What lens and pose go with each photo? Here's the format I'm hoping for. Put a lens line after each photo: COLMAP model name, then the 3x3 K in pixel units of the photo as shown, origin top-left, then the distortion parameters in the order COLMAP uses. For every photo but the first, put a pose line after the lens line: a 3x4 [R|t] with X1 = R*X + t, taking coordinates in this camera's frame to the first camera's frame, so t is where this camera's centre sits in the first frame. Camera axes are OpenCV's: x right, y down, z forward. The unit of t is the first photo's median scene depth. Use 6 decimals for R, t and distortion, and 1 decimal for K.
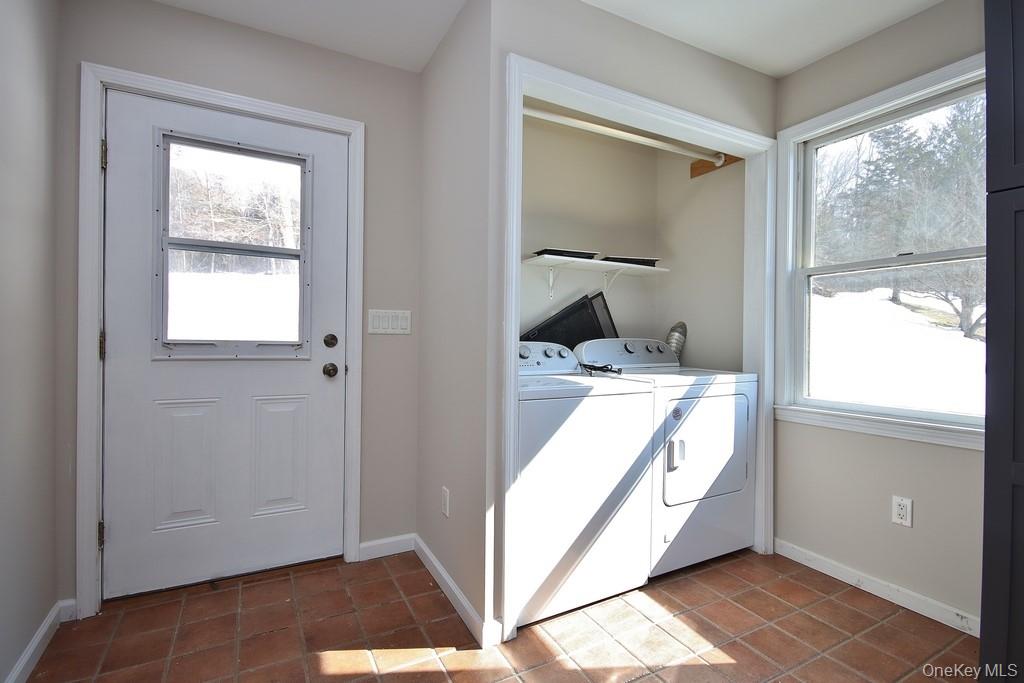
lens RADIAL K [[489.2, 0, 512.0], [0, 489.2, 341.5], [0, 0, 1]] dist [-0.002635, -0.000890]
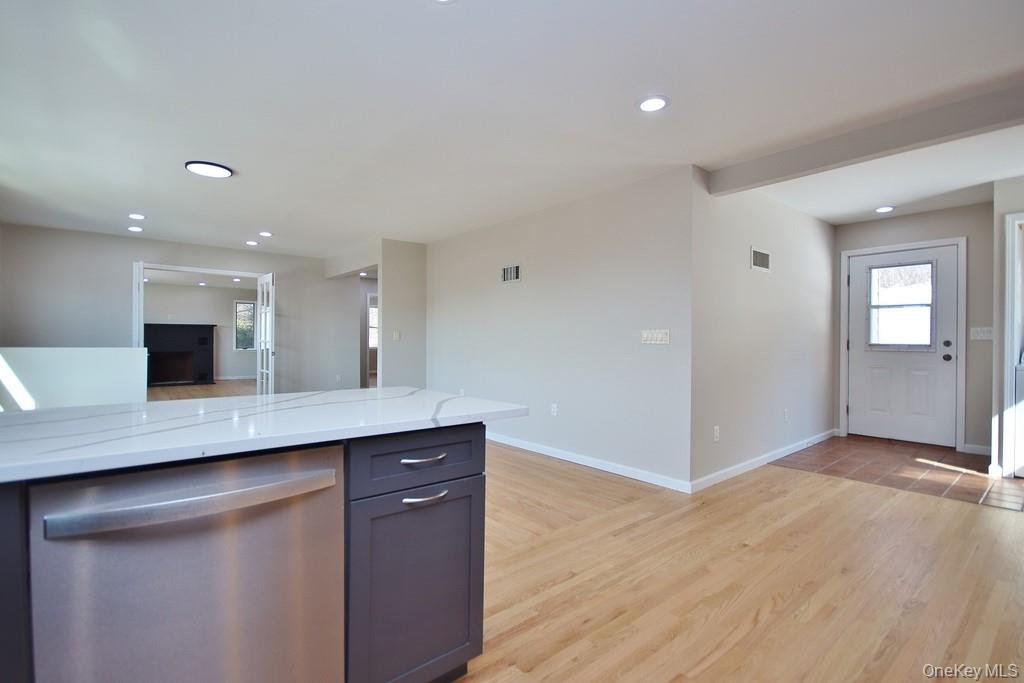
lens RADIAL K [[470.5, 0, 511.7], [0, 470.5, 343.3], [0, 0, 1]] dist [-0.009421, -0.000645]
pose [[0.190136, -0.003619, -0.981751, 1.264834], [-0.005372, 0.999974, -0.004727, 0.016800], [0.981743, 0.006173, 0.190112, -1.248176]]
